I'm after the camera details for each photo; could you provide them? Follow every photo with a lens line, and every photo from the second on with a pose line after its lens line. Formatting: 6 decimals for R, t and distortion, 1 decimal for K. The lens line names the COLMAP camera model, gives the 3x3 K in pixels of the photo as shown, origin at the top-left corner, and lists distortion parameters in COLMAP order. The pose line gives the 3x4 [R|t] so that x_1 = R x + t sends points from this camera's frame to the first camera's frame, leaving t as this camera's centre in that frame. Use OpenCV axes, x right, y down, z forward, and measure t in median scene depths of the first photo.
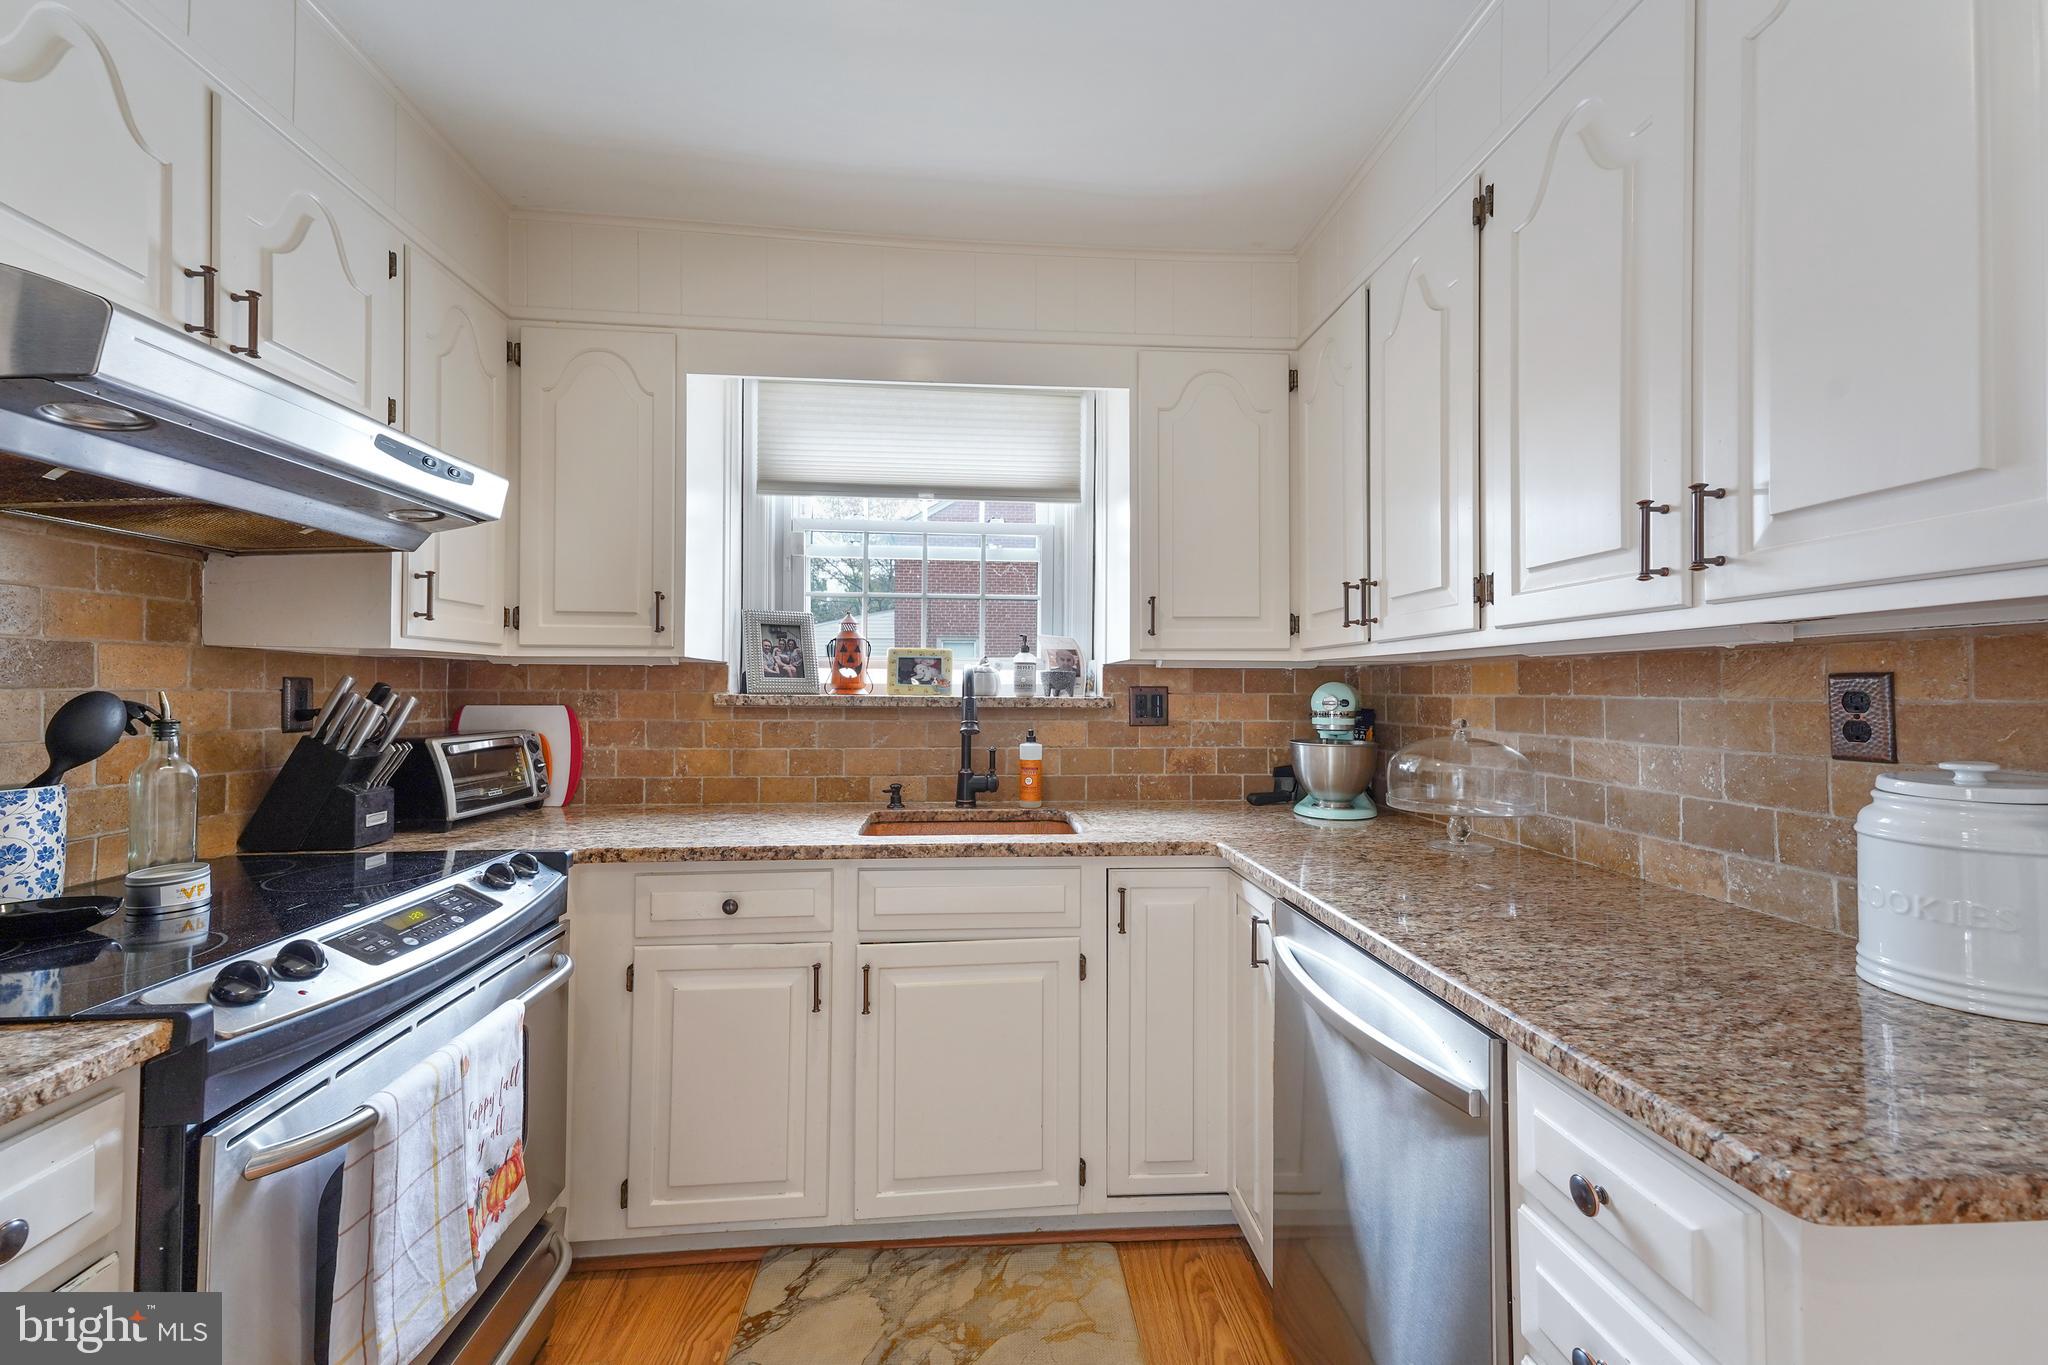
lens RADIAL K [[834.1, 0, 1013.3], [0, 834.1, 670.6], [0, 0, 1]] dist [0.021020, -0.001360]
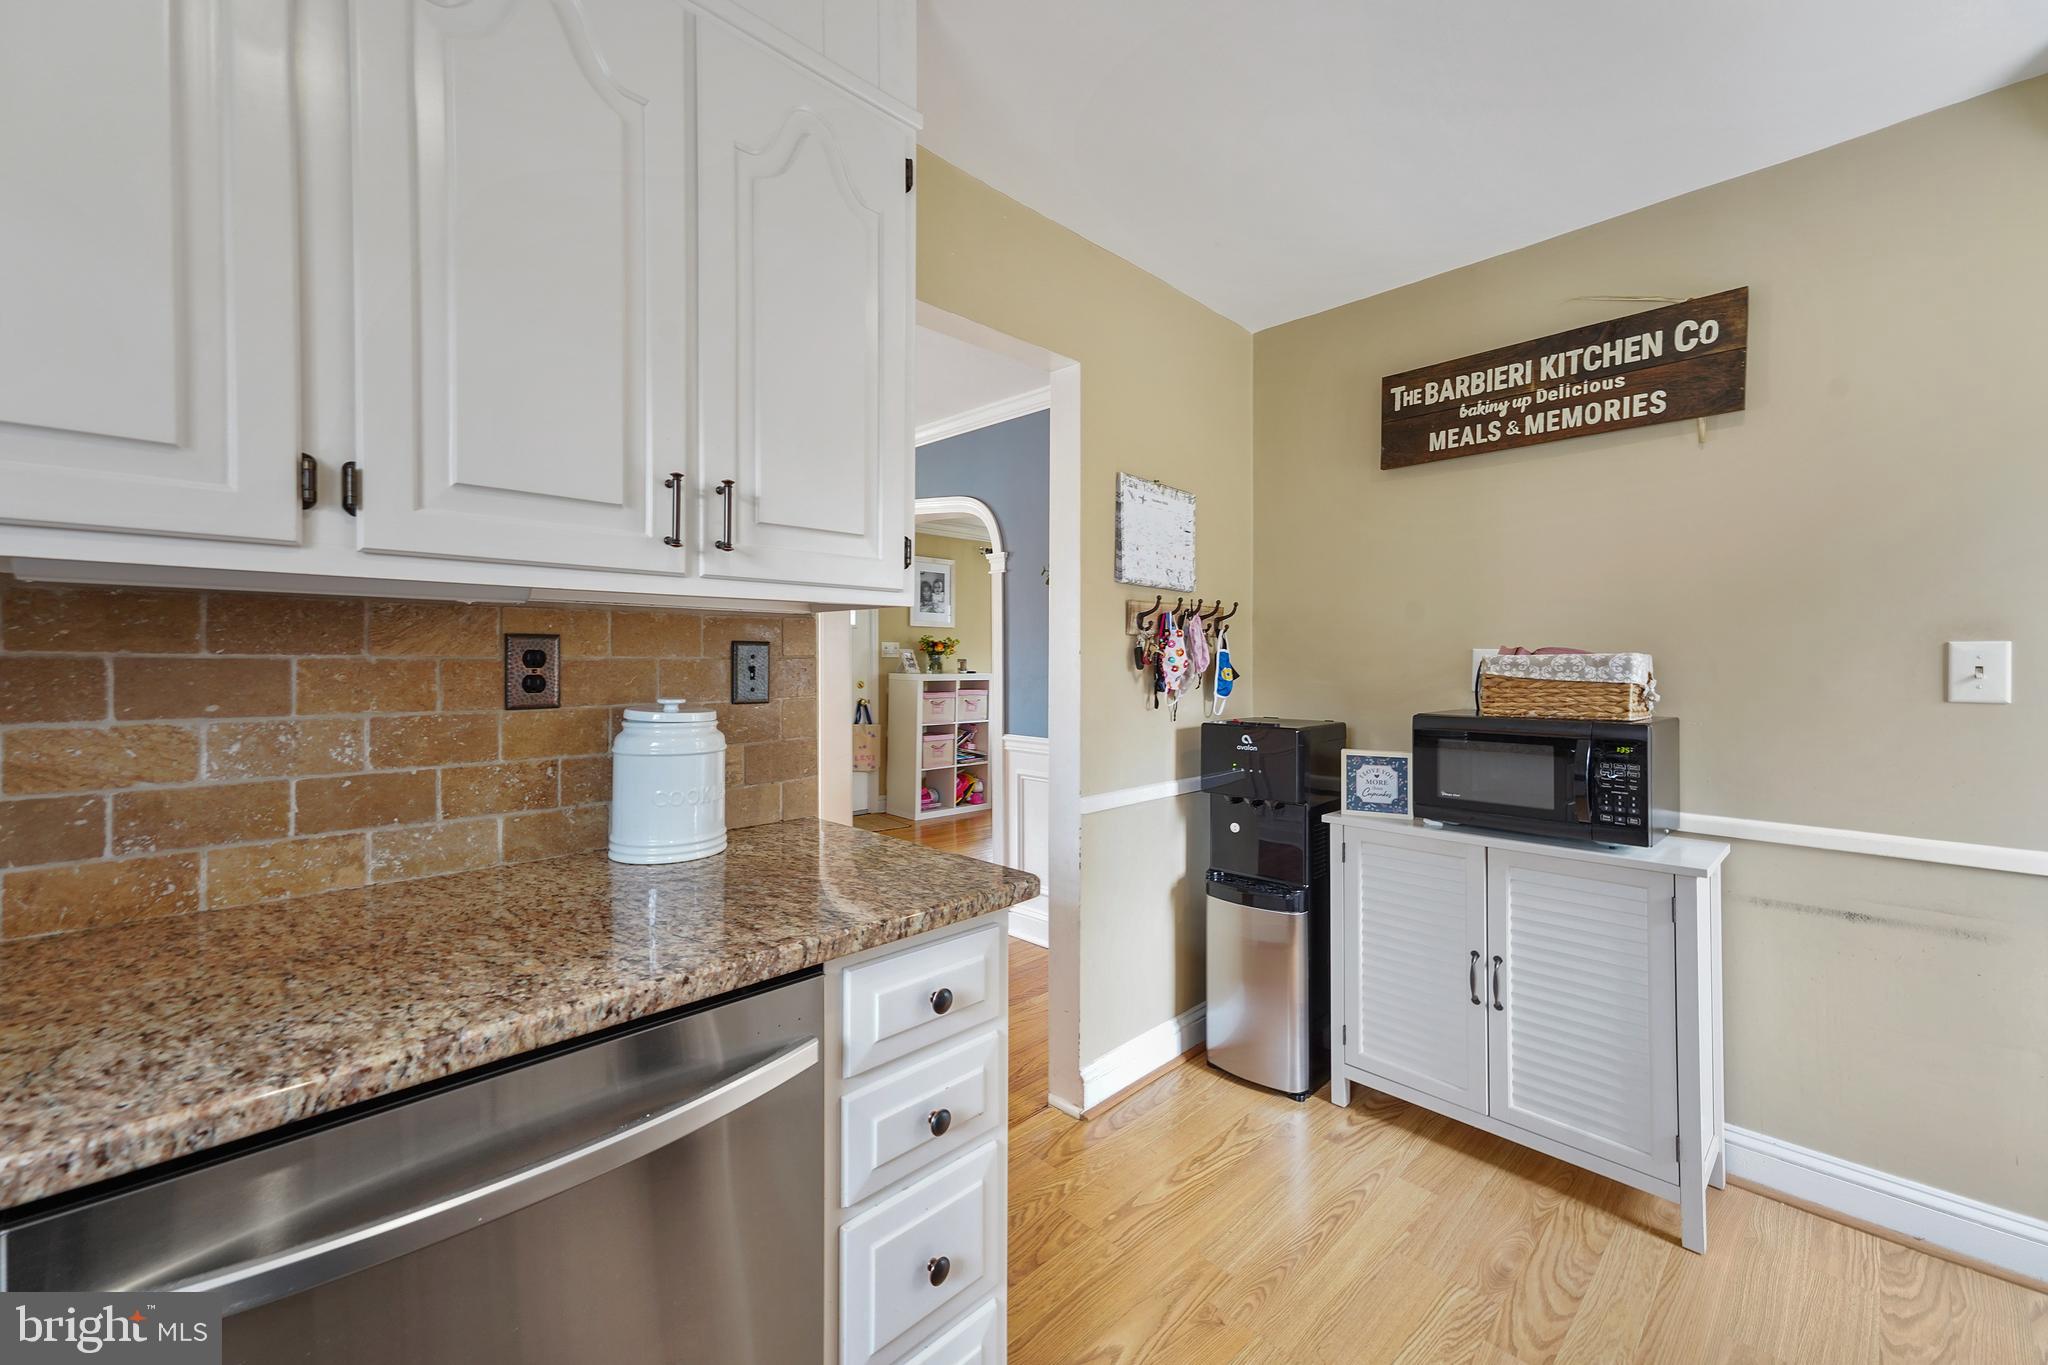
lens RADIAL K [[834.1, 0, 1022.9], [0, 834.1, 672.9], [0, 0, 1]] dist [0.021020, -0.001360]
pose [[-0.627003, -0.015156, 0.778869, -0.206056], [-0.020358, 0.999788, 0.003067, 0.024618], [-0.778751, -0.013934, -0.627179, 0.751804]]
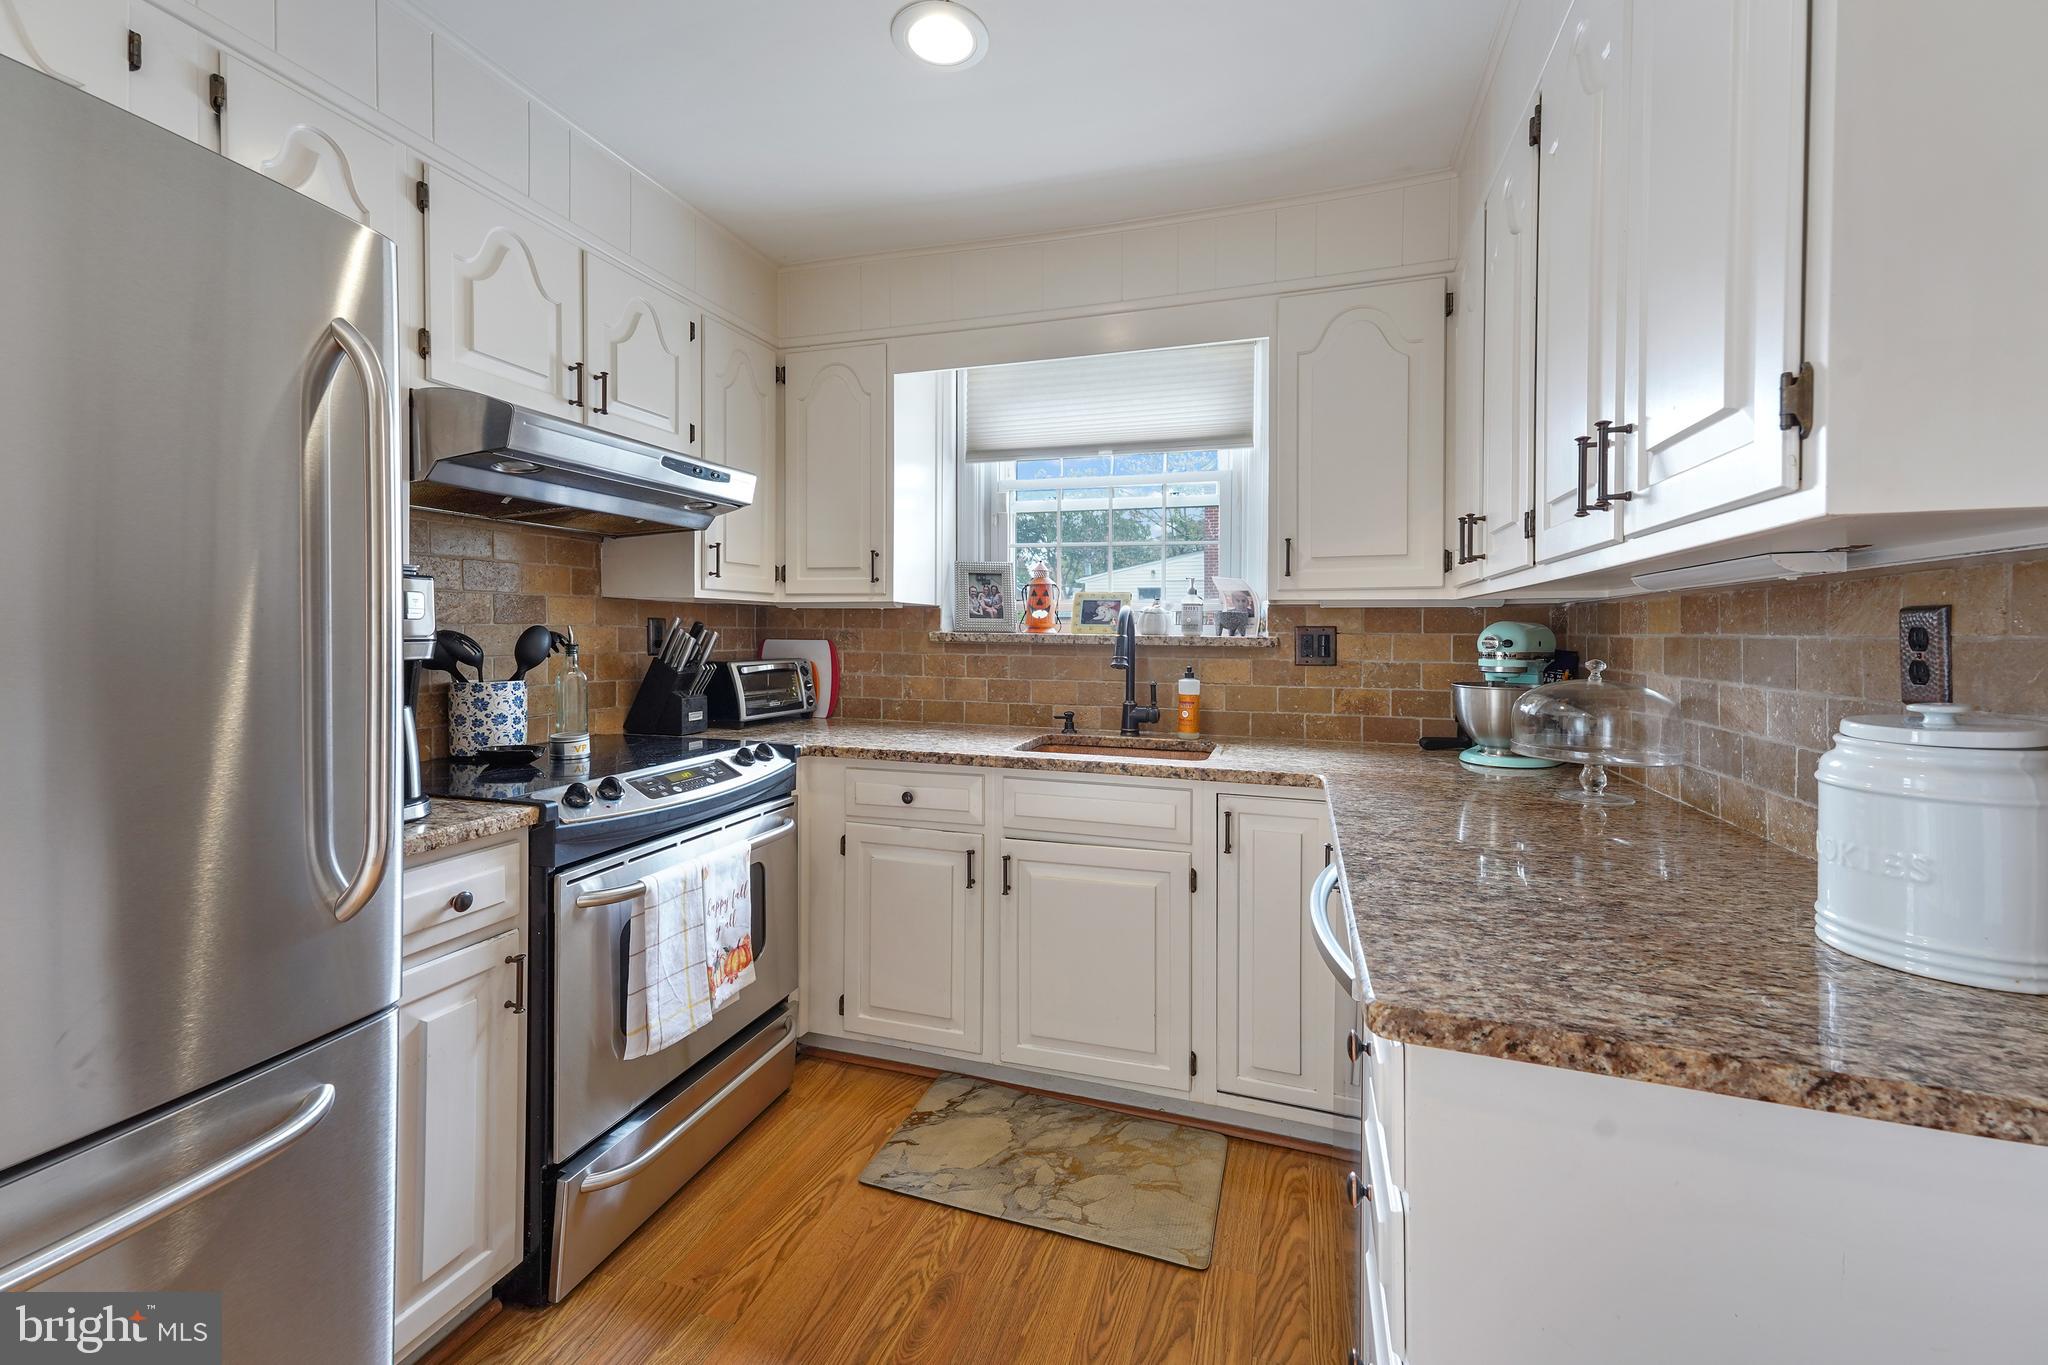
lens RADIAL K [[834.1, 0, 984.6], [0, 834.1, 633.5], [0, 0, 1]] dist [0.021020, -0.001360]
pose [[0.916824, 0.005189, -0.399257, 0.284177], [0.004212, 0.999734, 0.022666, 0.004453], [0.399268, -0.022462, 0.916559, -0.116263]]
